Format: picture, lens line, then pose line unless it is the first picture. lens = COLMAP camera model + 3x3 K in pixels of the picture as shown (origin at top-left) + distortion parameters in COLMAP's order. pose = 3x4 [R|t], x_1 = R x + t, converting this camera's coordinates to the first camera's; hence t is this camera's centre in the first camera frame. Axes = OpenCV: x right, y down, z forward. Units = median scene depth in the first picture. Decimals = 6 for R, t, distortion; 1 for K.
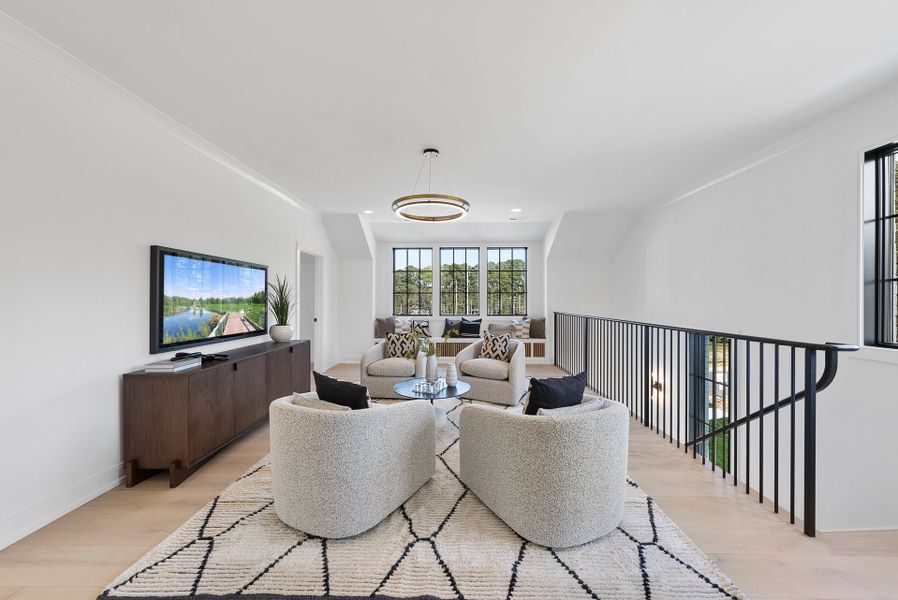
lens RADIAL K [[322.8, 0, 446.2], [0, 322.8, 301.5], [0, 0, 1]] dist [-0.000937, -0.000265]
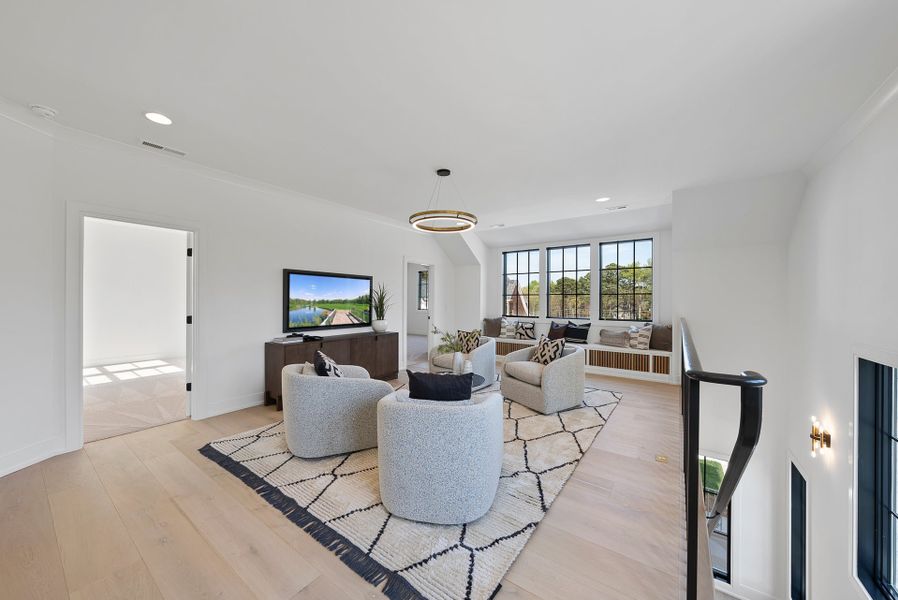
lens RADIAL K [[322.8, 0, 448.5], [0, 322.8, 302.1], [0, 0, 1]] dist [-0.000937, -0.000265]
pose [[0.822677, 0.006338, -0.568474, 0.490229], [-0.007173, 0.999974, 0.000768, -0.004288], [0.568464, 0.003446, 0.822701, 0.060531]]
